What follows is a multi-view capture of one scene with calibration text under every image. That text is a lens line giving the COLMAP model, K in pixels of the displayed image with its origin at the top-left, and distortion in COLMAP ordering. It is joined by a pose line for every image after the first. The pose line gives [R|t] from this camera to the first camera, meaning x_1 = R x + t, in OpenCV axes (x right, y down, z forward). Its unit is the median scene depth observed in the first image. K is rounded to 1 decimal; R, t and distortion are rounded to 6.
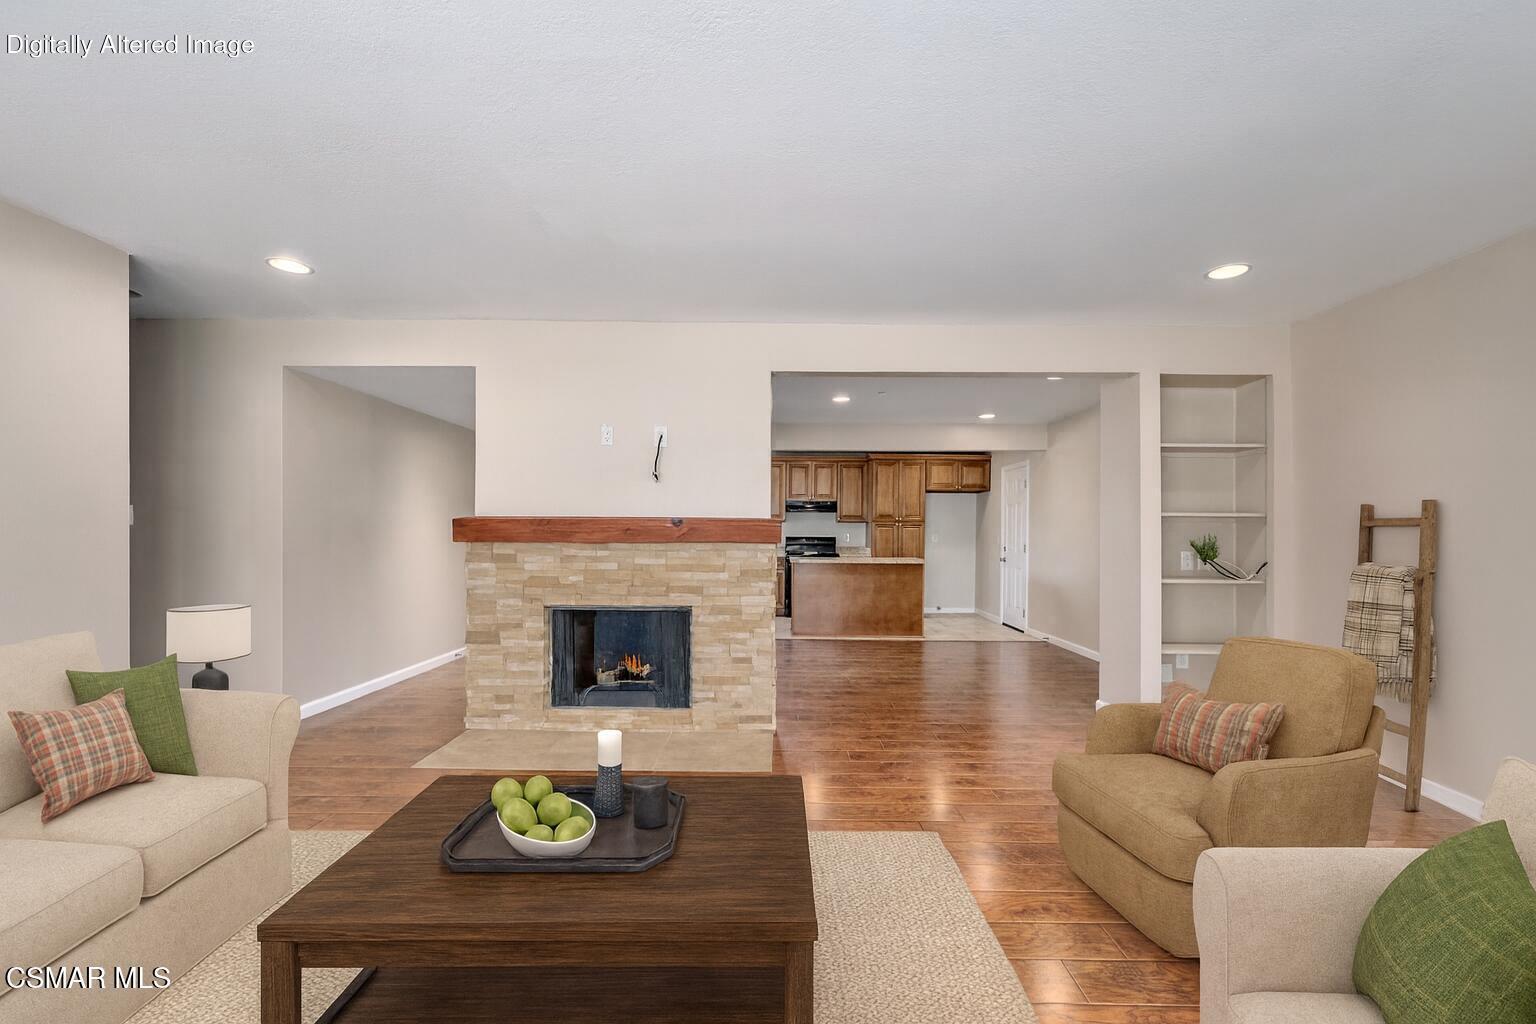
lens RADIAL K [[632.3, 0, 770.4], [0, 632.3, 523.6], [0, 0, 1]] dist [0.000010, 0.000047]
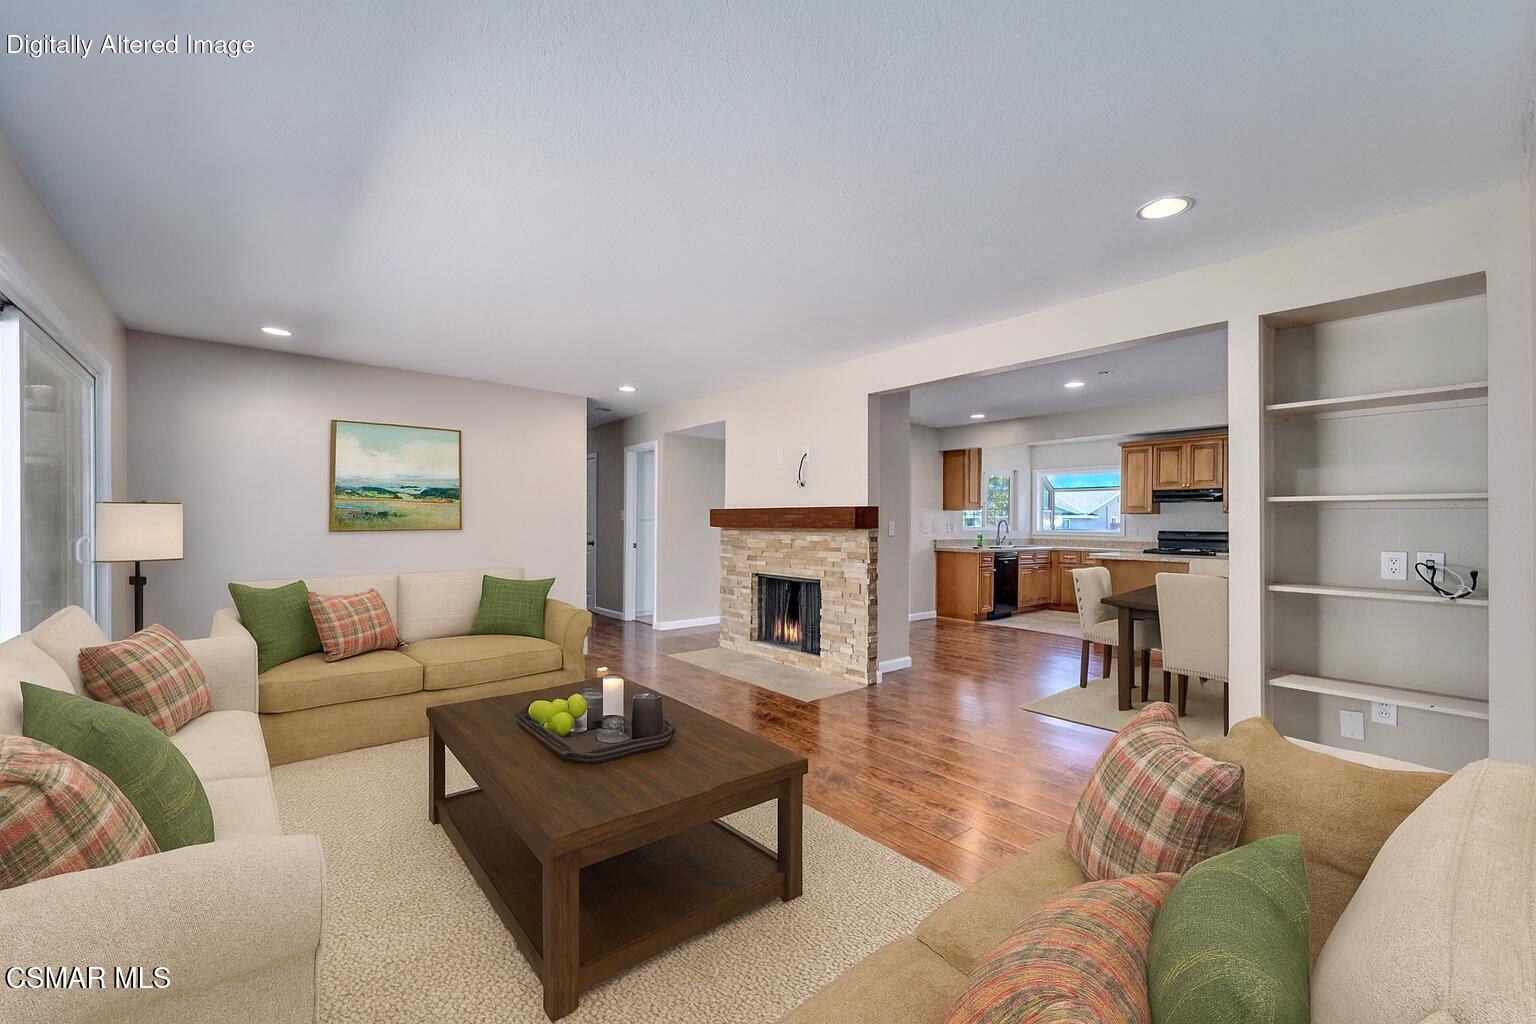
lens RADIAL K [[632.3, 0, 770.4], [0, 632.3, 523.6], [0, 0, 1]] dist [0.000010, 0.000047]
pose [[0.645224, -0.001227, -0.763992, 0.818238], [0.008165, 0.999953, 0.005290, 0.004030], [0.763949, -0.009651, 0.645204, 0.059575]]
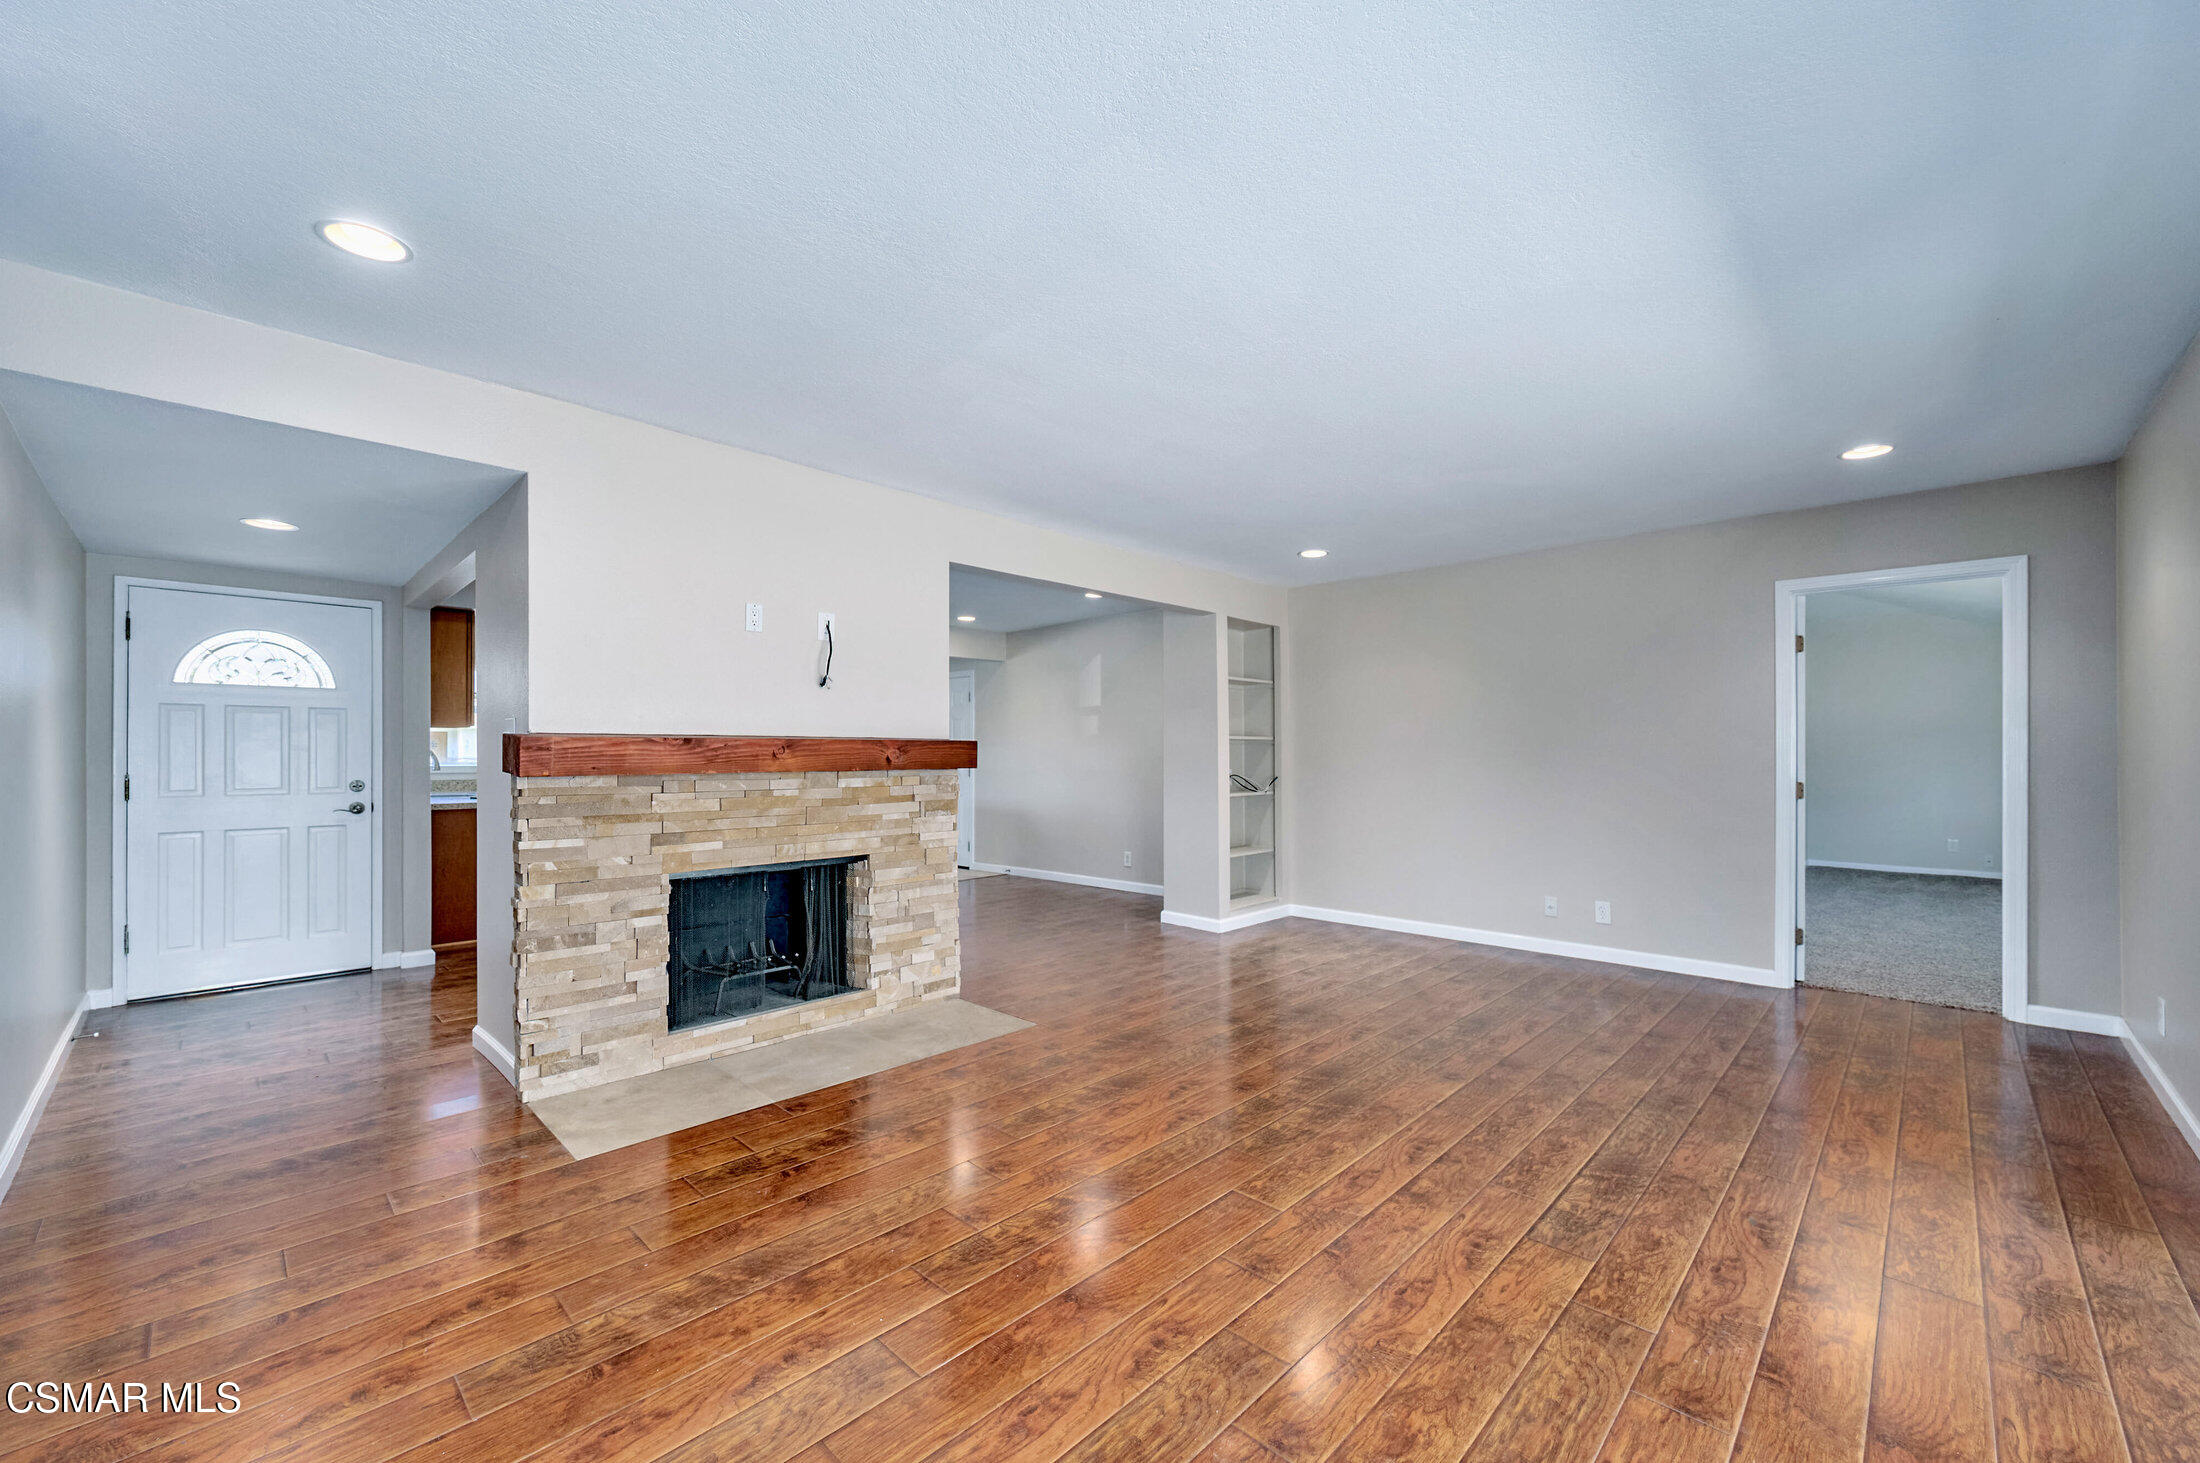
lens RADIAL K [[902.2, 0, 1102.6], [0, 902.2, 747.4], [0, 0, 1]] dist [-0.001439, -0.000051]
pose [[0.671775, -0.001623, 0.740754, -0.737121], [-0.005188, 0.999963, 0.006896, -0.007304], [-0.740737, -0.008476, 0.671741, 0.061269]]
